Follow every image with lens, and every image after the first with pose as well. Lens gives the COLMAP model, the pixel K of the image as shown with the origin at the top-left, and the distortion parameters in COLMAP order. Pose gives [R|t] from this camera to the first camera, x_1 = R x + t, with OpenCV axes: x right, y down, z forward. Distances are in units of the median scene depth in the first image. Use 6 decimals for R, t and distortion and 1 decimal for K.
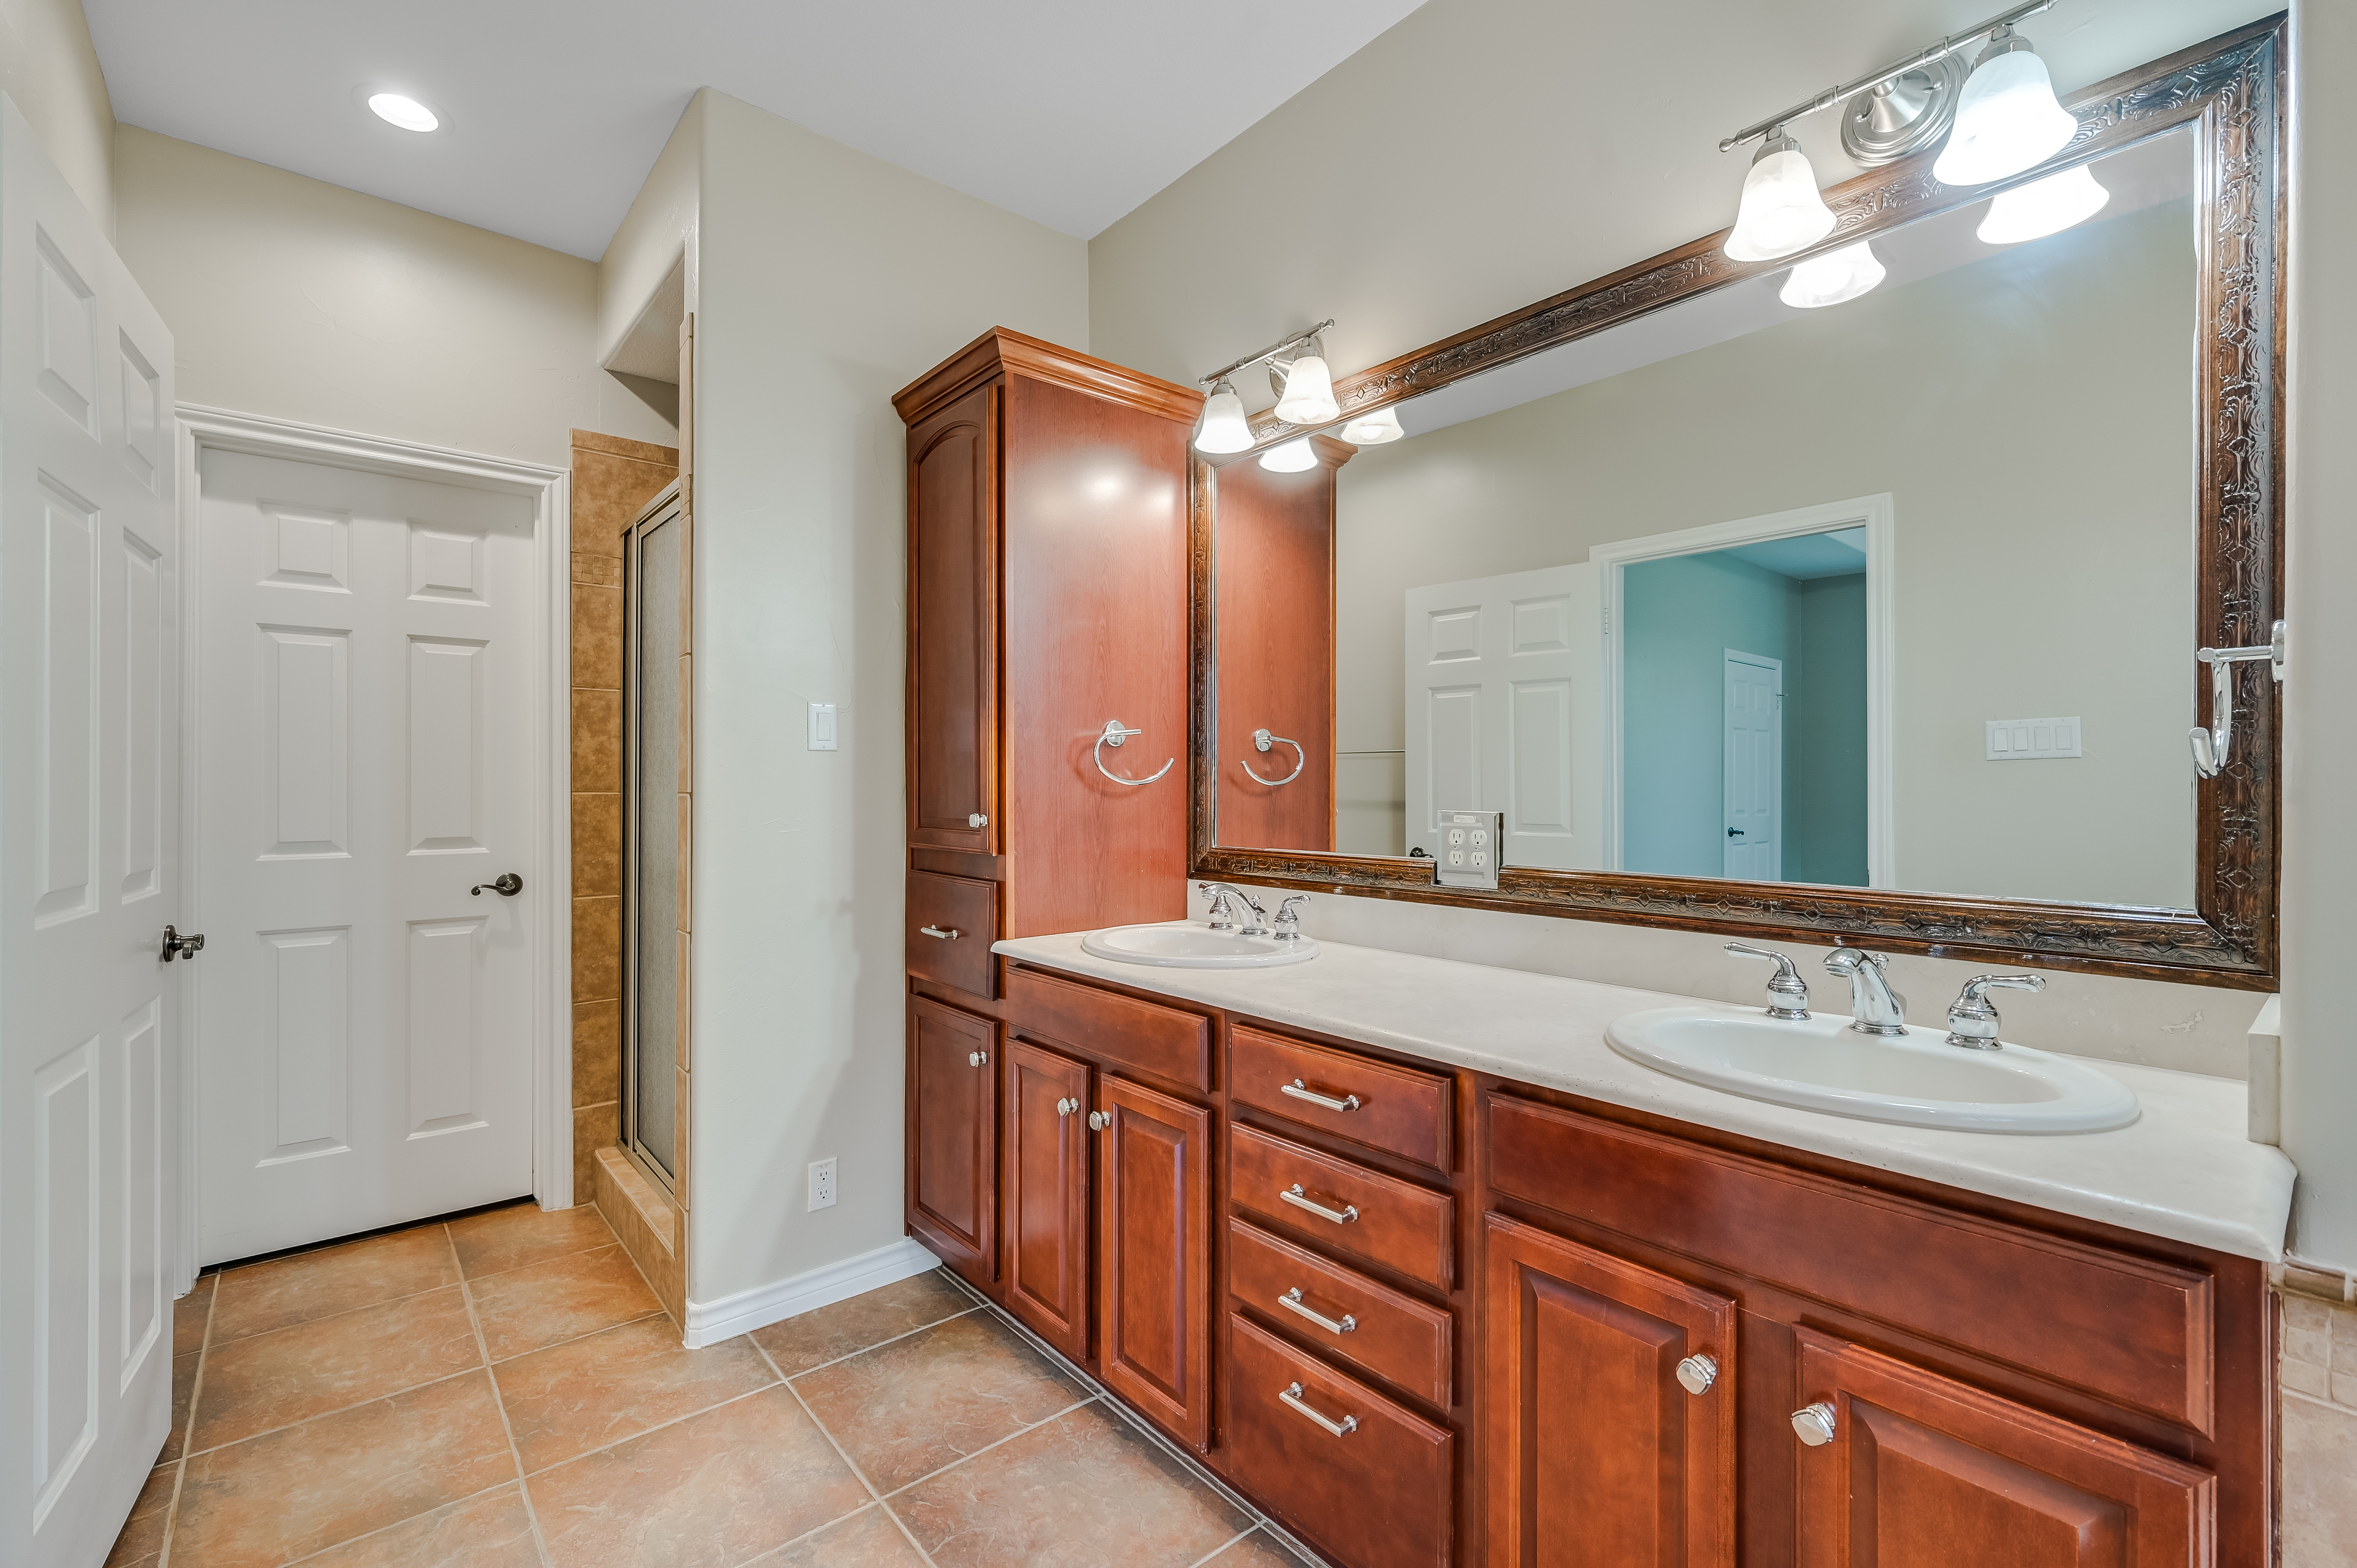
lens RADIAL K [[1037.0, 0, 1185.3], [0, 1037.0, 778.4], [0, 0, 1]] dist [-0.001597, 0.000358]
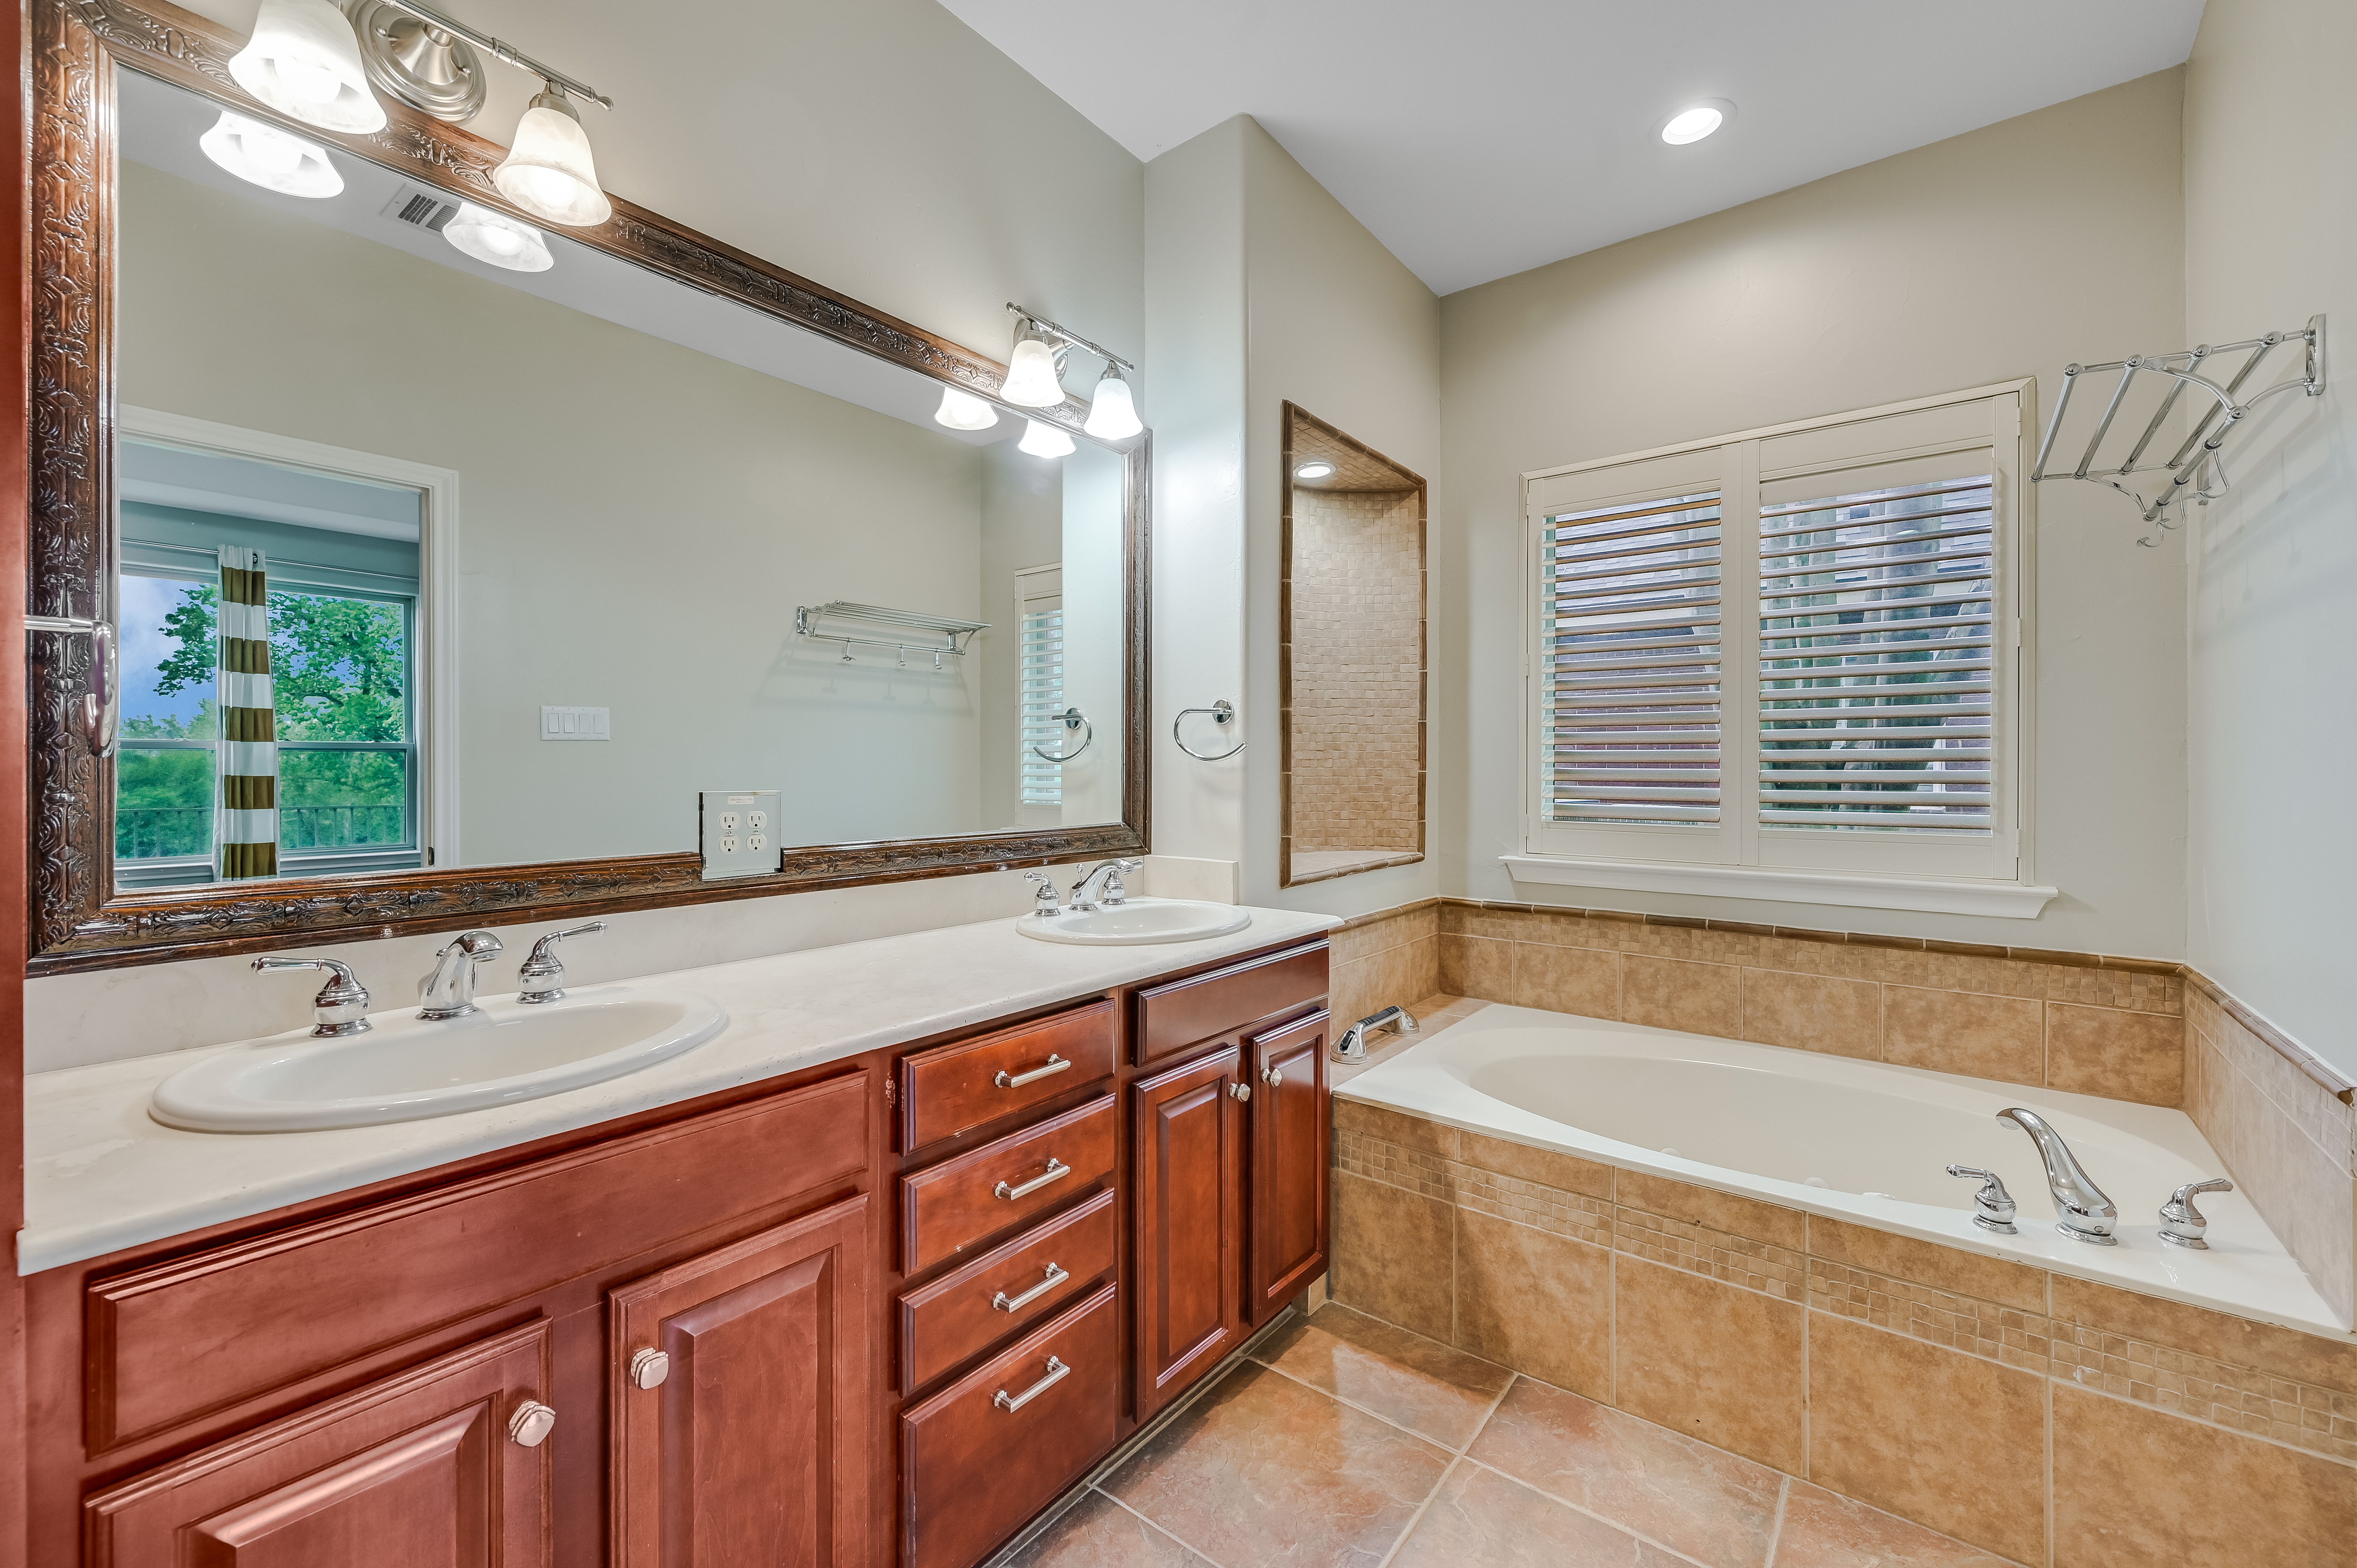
lens RADIAL K [[1037.0, 0, 1185.3], [0, 1037.0, 778.4], [0, 0, 1]] dist [-0.001597, 0.000358]
pose [[-0.238768, -0.009365, 0.971032, -0.672581], [-0.008225, 0.999937, 0.007621, 0.012206], [-0.971042, -0.006167, -0.238830, 0.846617]]
